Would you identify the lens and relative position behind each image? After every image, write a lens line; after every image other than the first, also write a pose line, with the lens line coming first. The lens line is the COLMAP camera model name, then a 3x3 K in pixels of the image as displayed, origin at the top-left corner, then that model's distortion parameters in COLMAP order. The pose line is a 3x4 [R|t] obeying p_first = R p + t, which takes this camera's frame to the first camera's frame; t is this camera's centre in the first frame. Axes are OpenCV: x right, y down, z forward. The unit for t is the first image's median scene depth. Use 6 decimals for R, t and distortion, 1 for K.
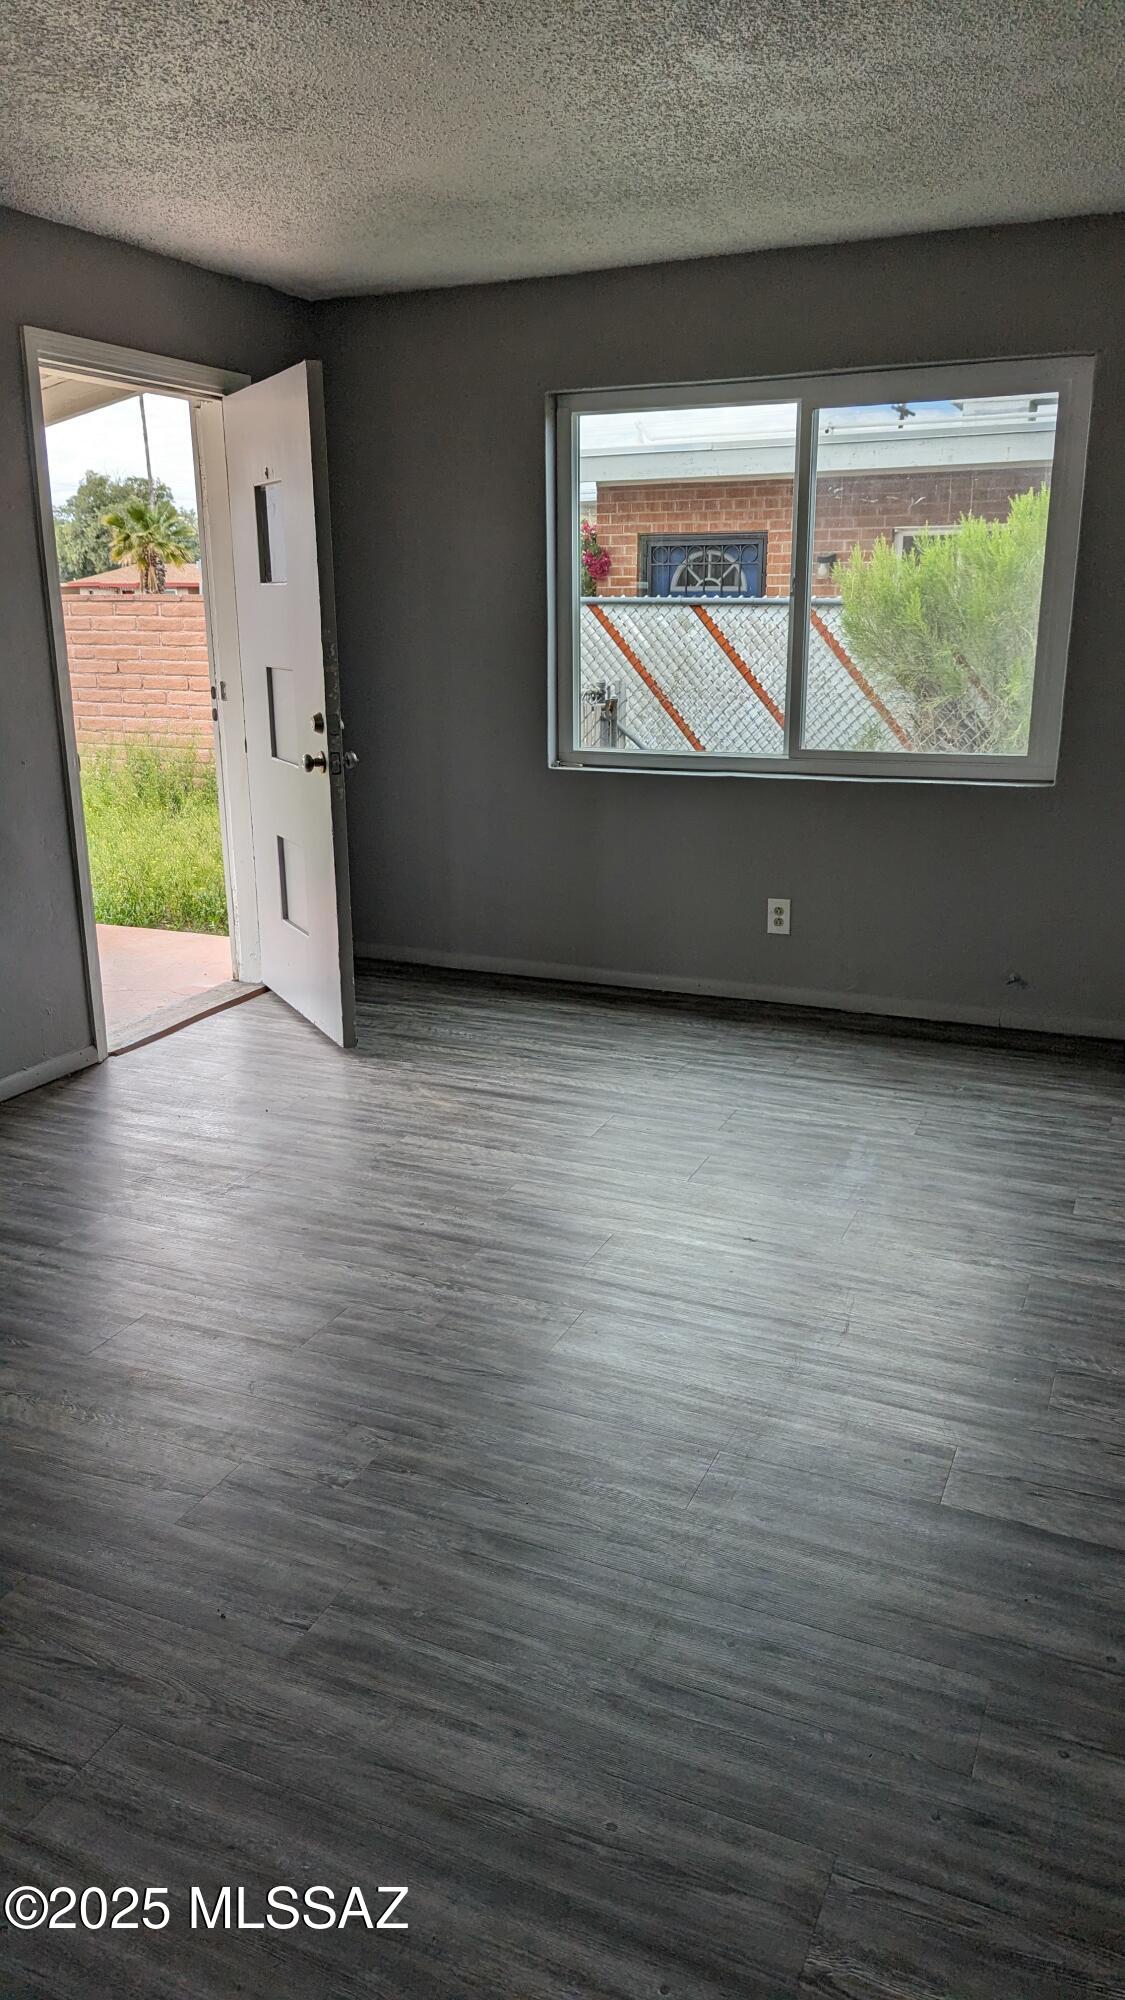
lens RADIAL K [[1429.2, 0, 549.9], [0, 1429.2, 996.0], [0, 0, 1]] dist [0.067599, -0.052804]
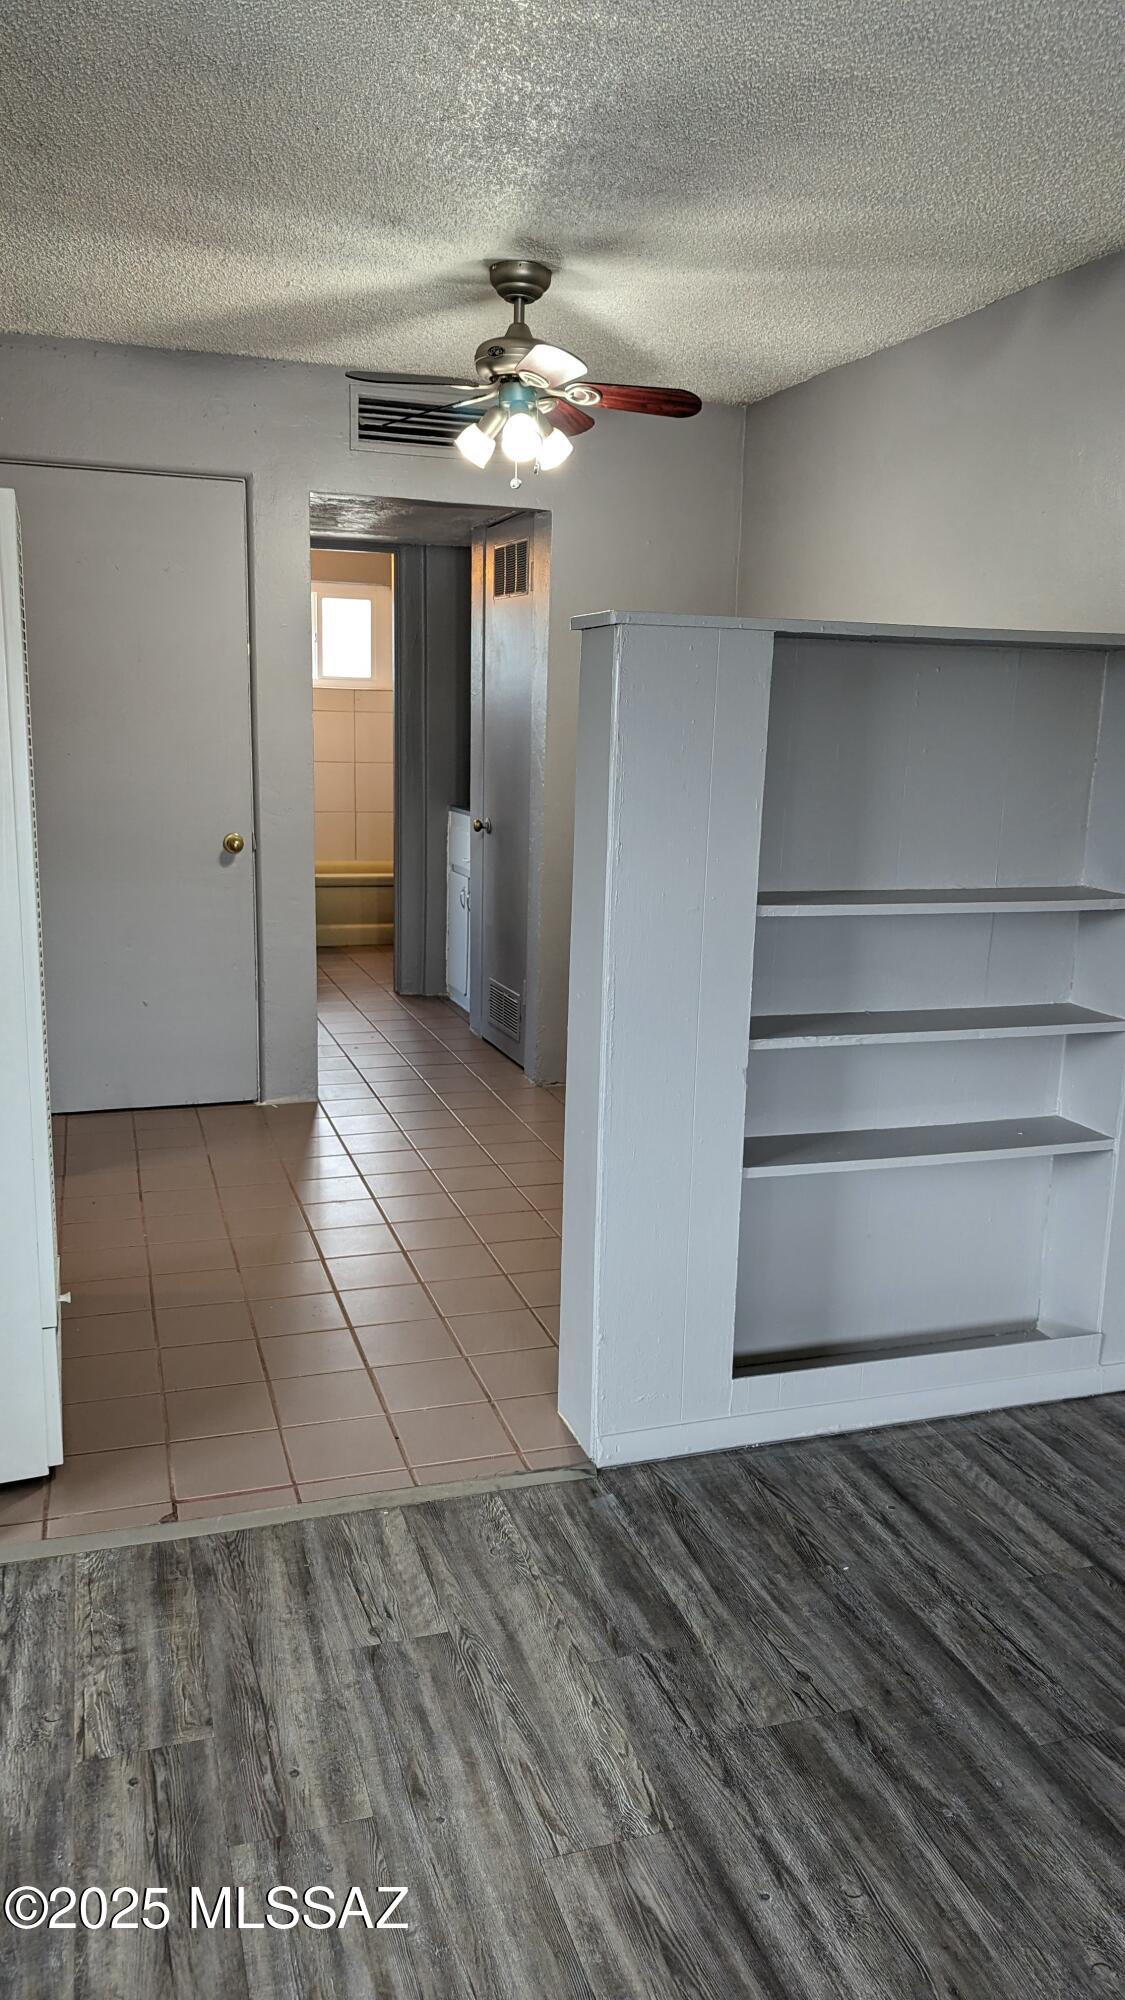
lens RADIAL K [[1429.2, 0, 551.9], [0, 1429.2, 1004.0], [0, 0, 1]] dist [0.067599, -0.052804]
pose [[-0.673557, -0.152306, 0.723273, -0.264675], [0.185403, 0.912440, 0.364799, -0.196027], [-0.715504, 0.379810, -0.586343, 0.777668]]
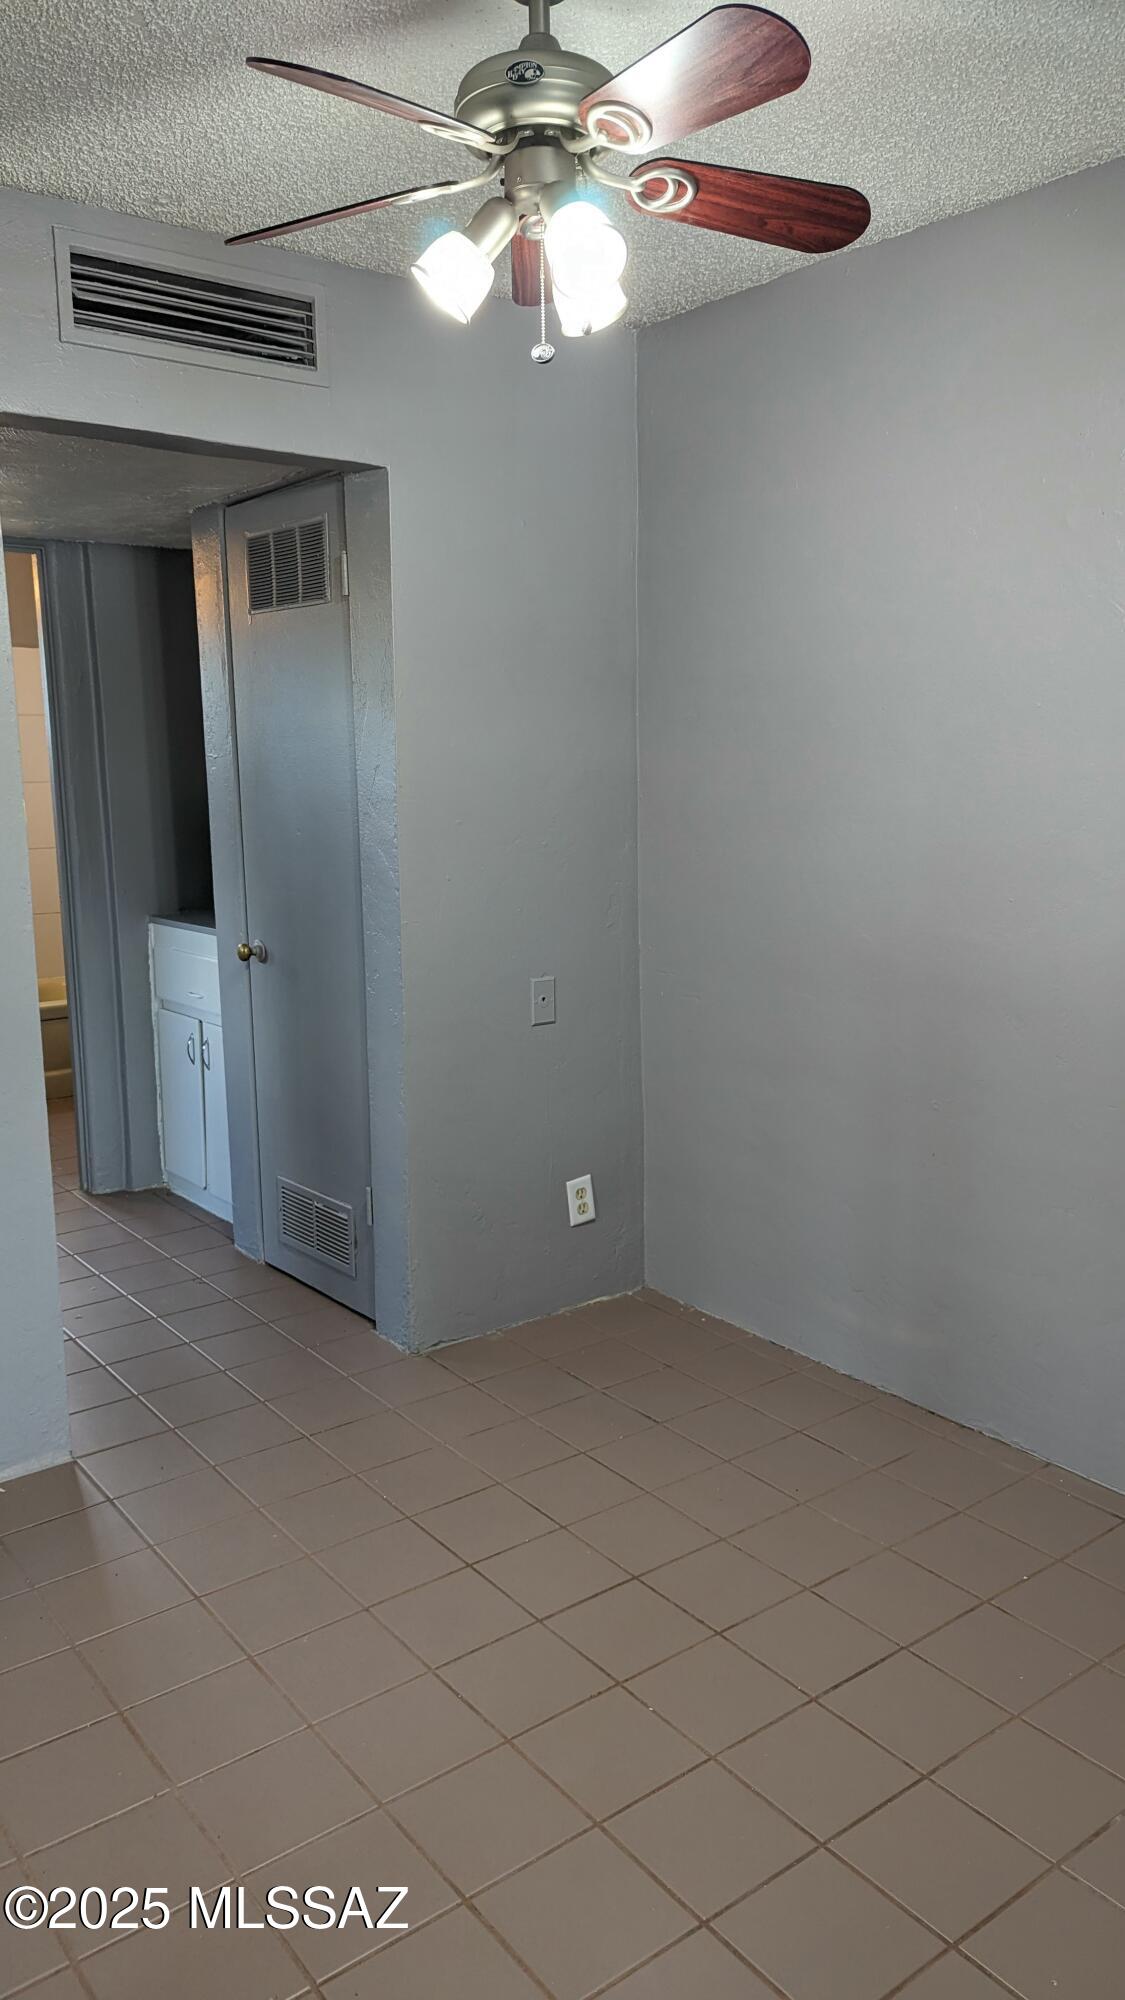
lens RADIAL K [[1429.2, 0, 557.4], [0, 1429.2, 990.3], [0, 0, 1]] dist [0.067599, -0.052804]
pose [[-0.879693, -0.051839, 0.472707, 0.381407], [0.151286, 0.911888, 0.381539, -0.144977], [-0.450835, 0.407151, -0.794340, 0.530992]]
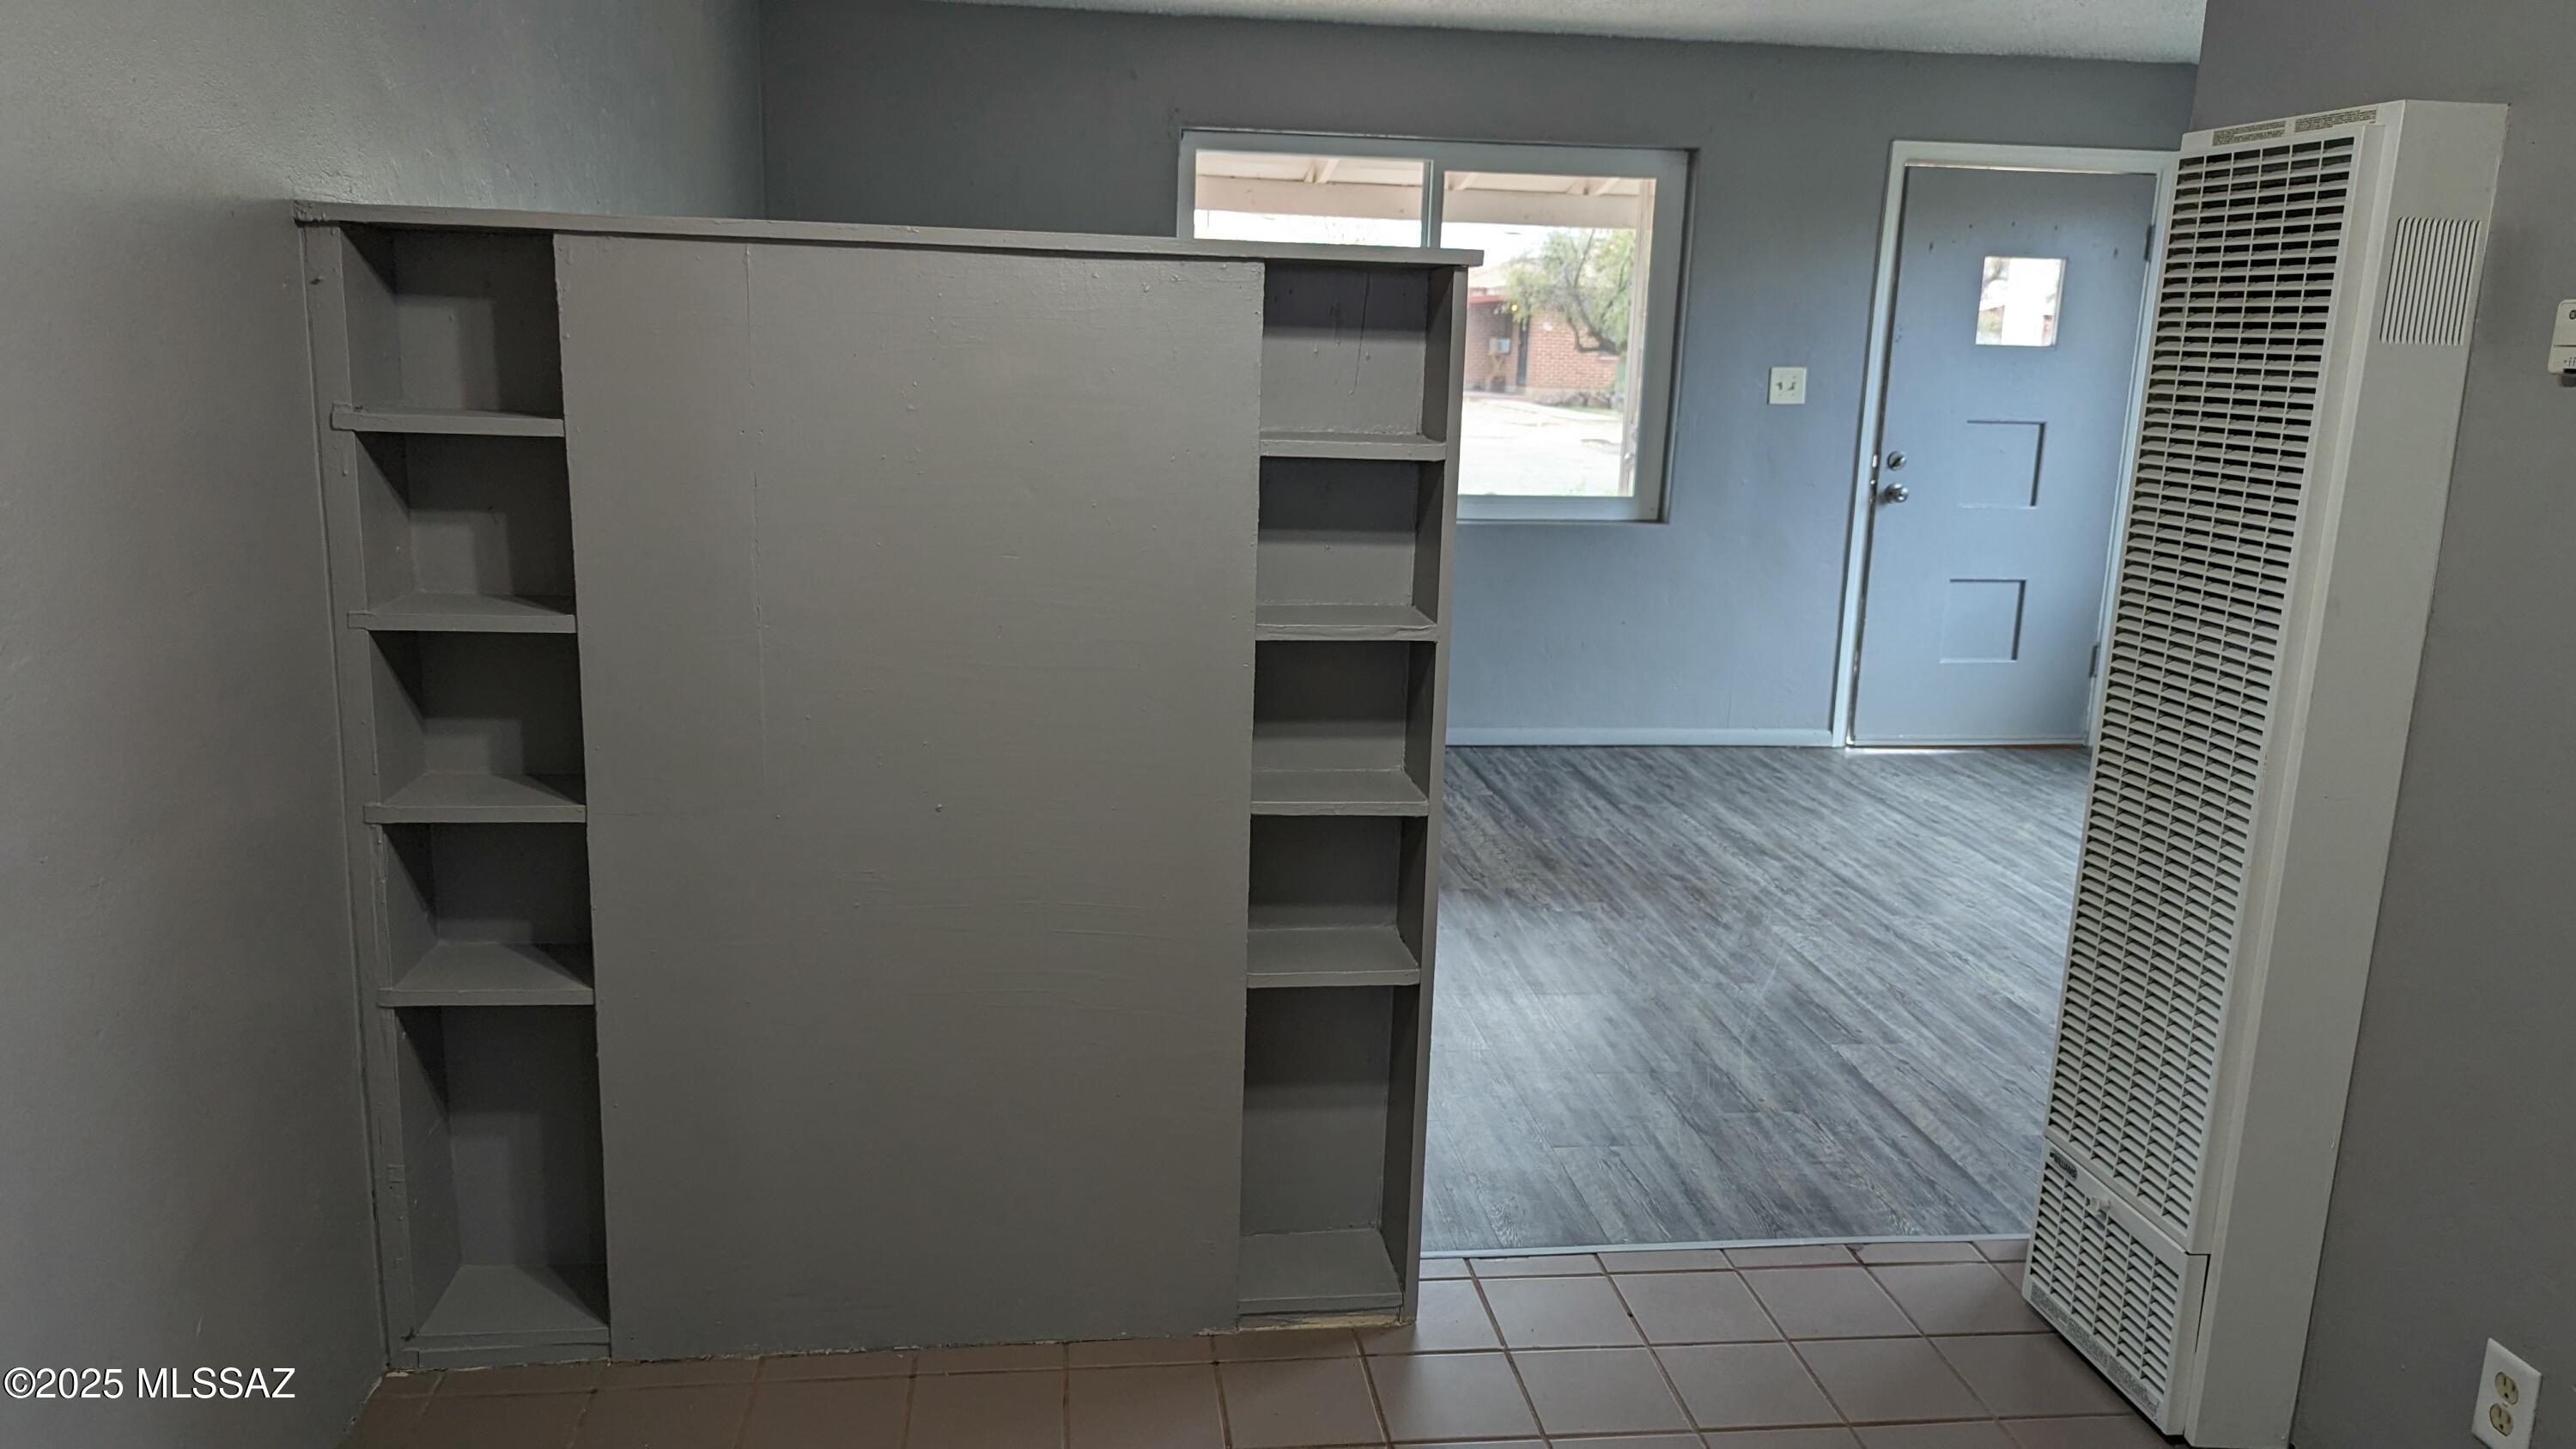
lens RADIAL K [[1841.1, 0, 1301.2], [0, 1841.1, 729.9], [0, 0, 1]] dist [0.067599, -0.052804]
pose [[0.529720, 0.207645, -0.822363, 1.031791], [-0.272939, 0.959729, 0.066518, 0.076710], [0.803058, 0.189219, 0.565062, -0.289382]]
